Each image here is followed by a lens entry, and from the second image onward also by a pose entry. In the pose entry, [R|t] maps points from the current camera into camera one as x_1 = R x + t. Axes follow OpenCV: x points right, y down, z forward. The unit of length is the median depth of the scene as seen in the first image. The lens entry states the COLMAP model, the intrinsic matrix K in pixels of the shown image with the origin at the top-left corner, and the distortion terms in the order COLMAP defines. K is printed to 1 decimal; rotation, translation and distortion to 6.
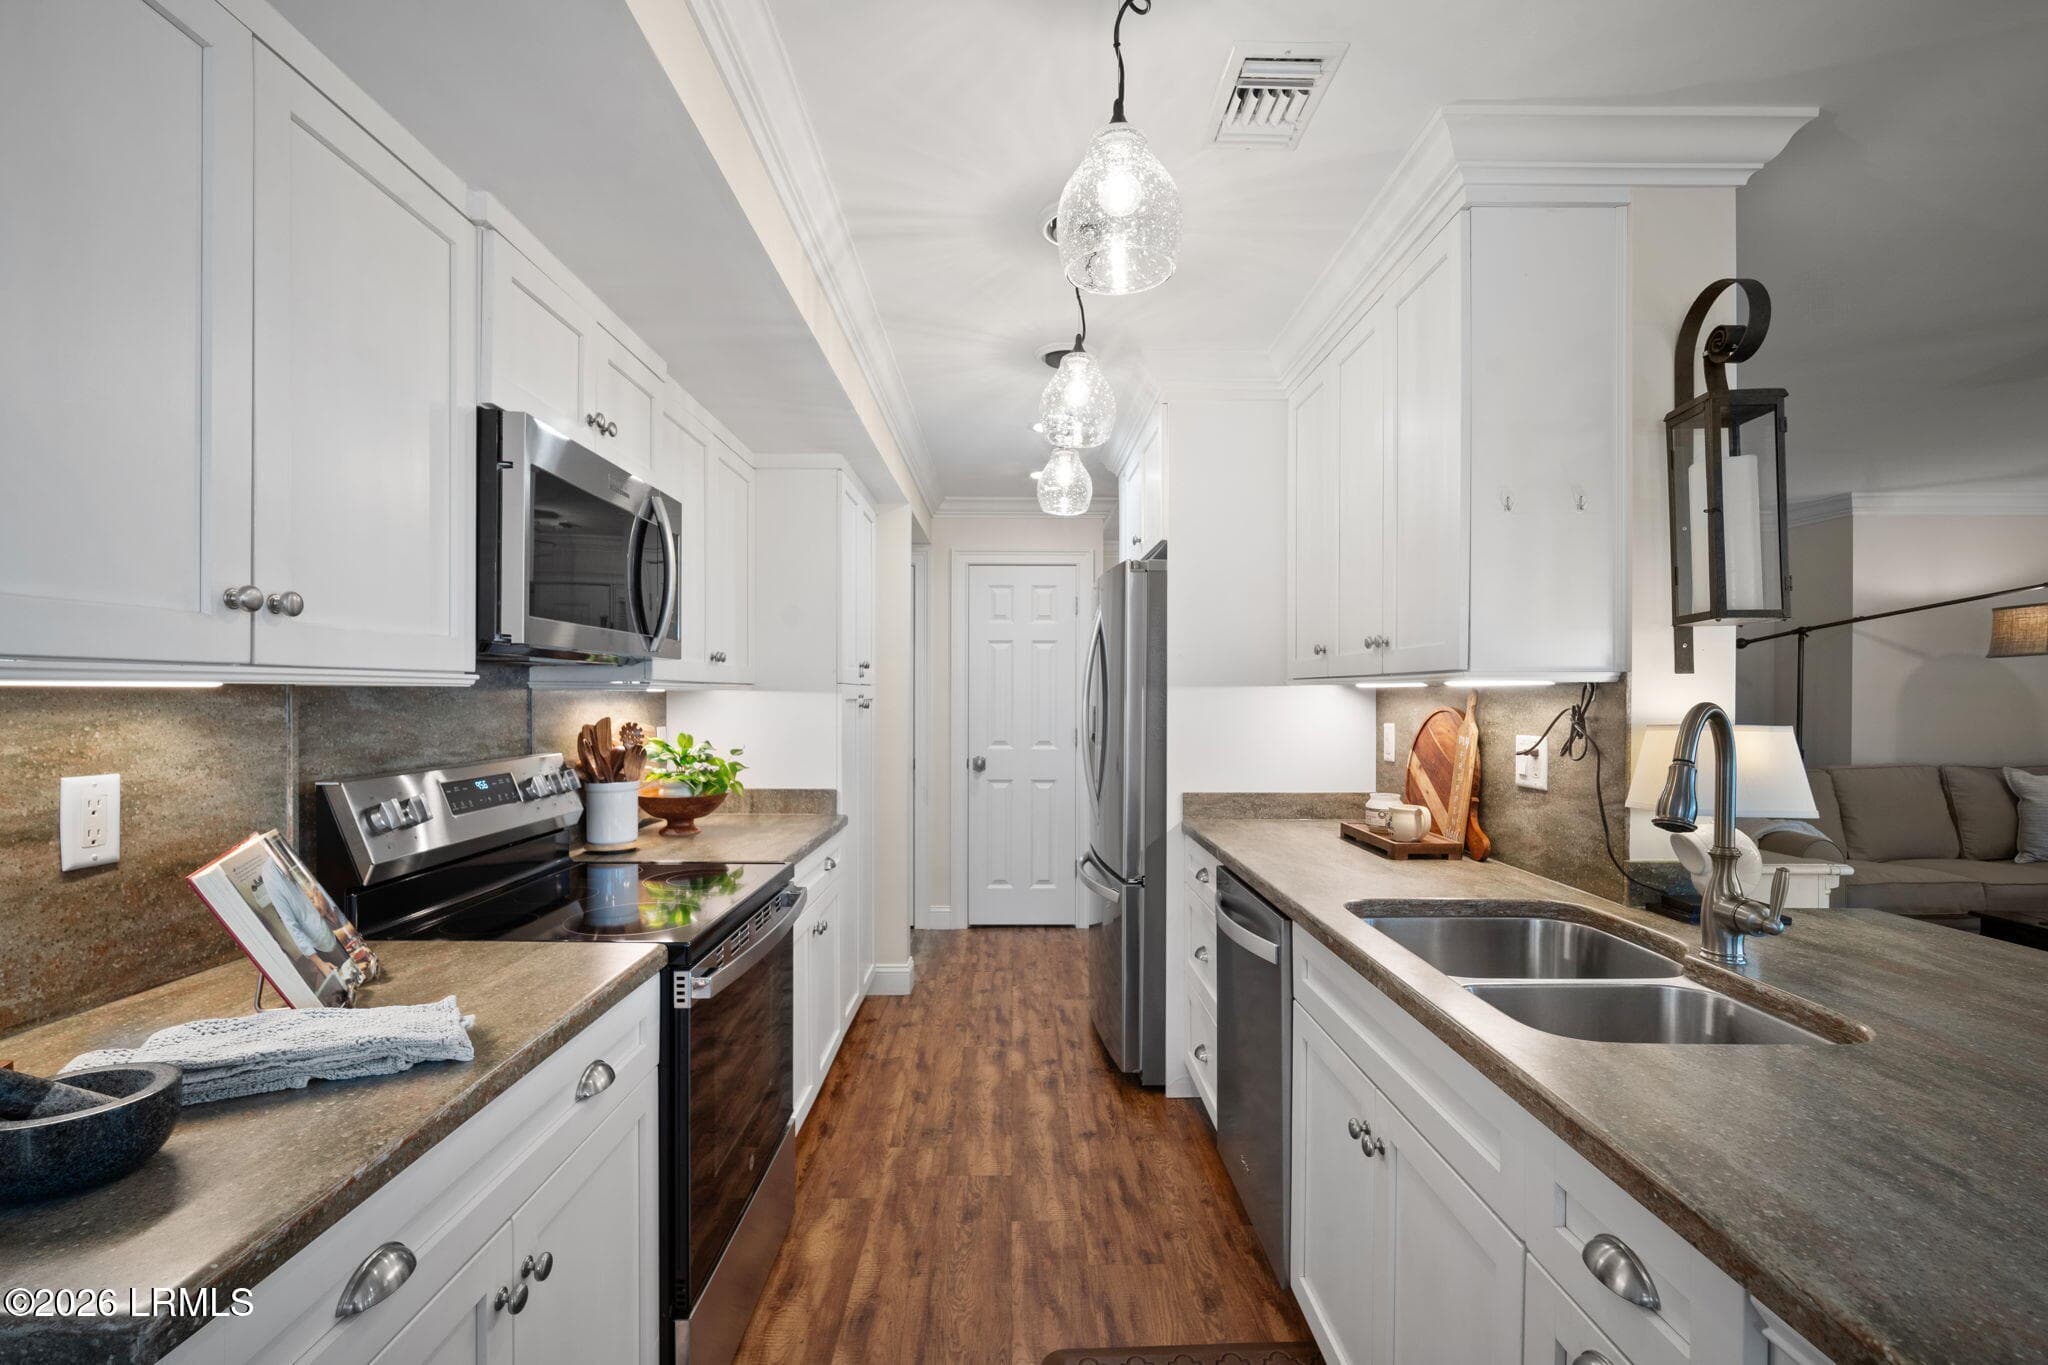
lens RADIAL K [[923.7, 0, 1022.3], [0, 923.7, 694.4], [0, 0, 1]] dist [-0.003403, 0.002110]
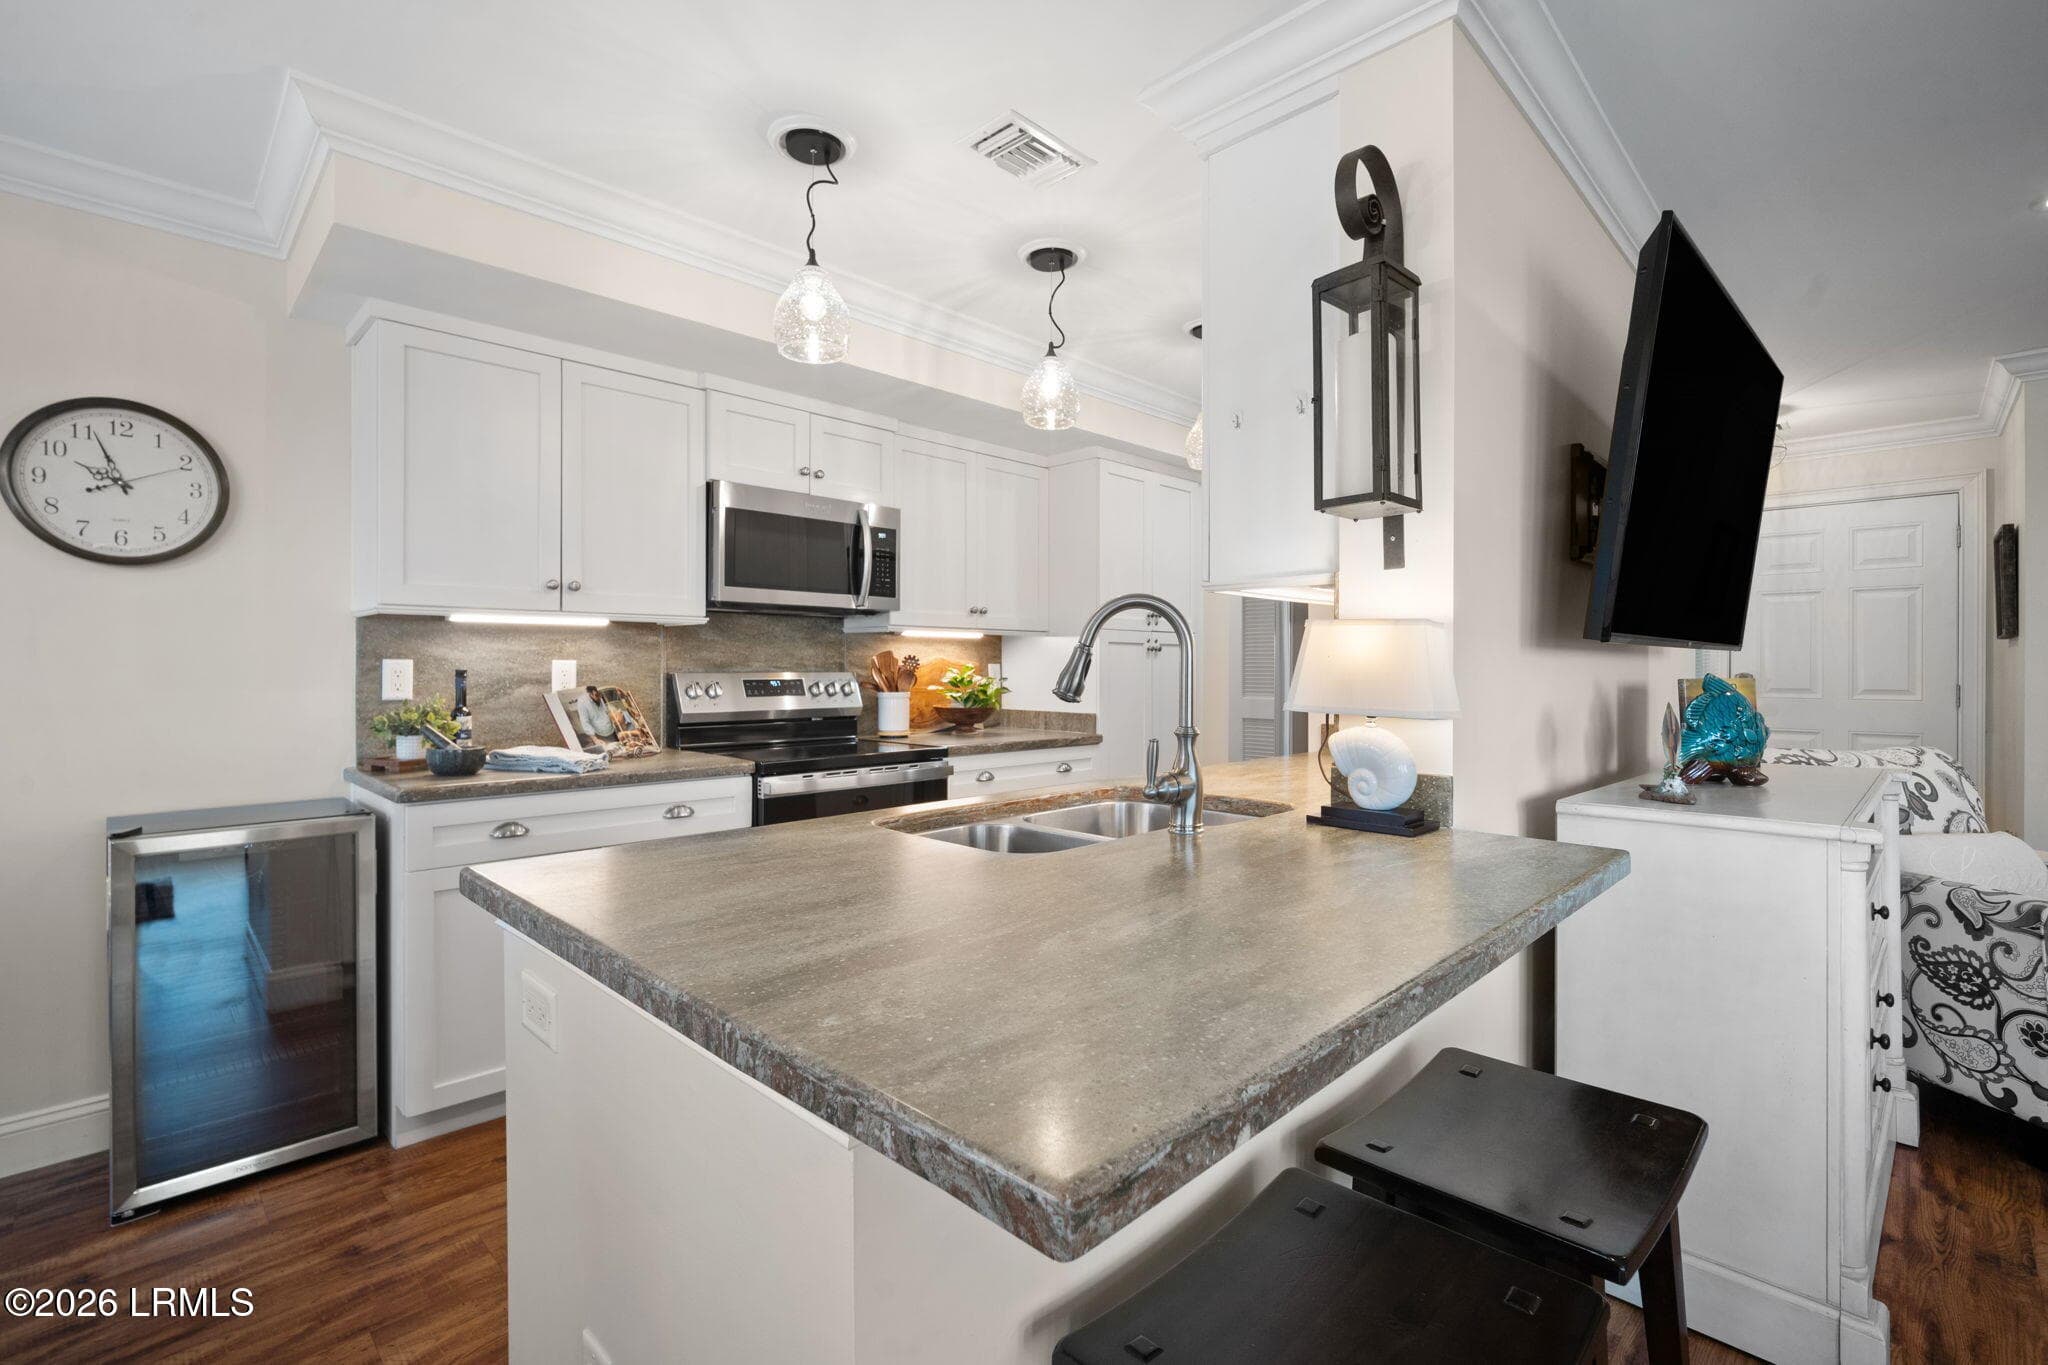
lens RADIAL K [[923.7, 0, 1018.7], [0, 923.7, 670.8], [0, 0, 1]] dist [-0.003403, 0.002110]
pose [[0.713596, 0.001409, -0.700556, 1.248626], [0.001597, 0.999992, 0.003638, 0.084246], [0.700555, -0.003715, 0.713588, 0.059852]]
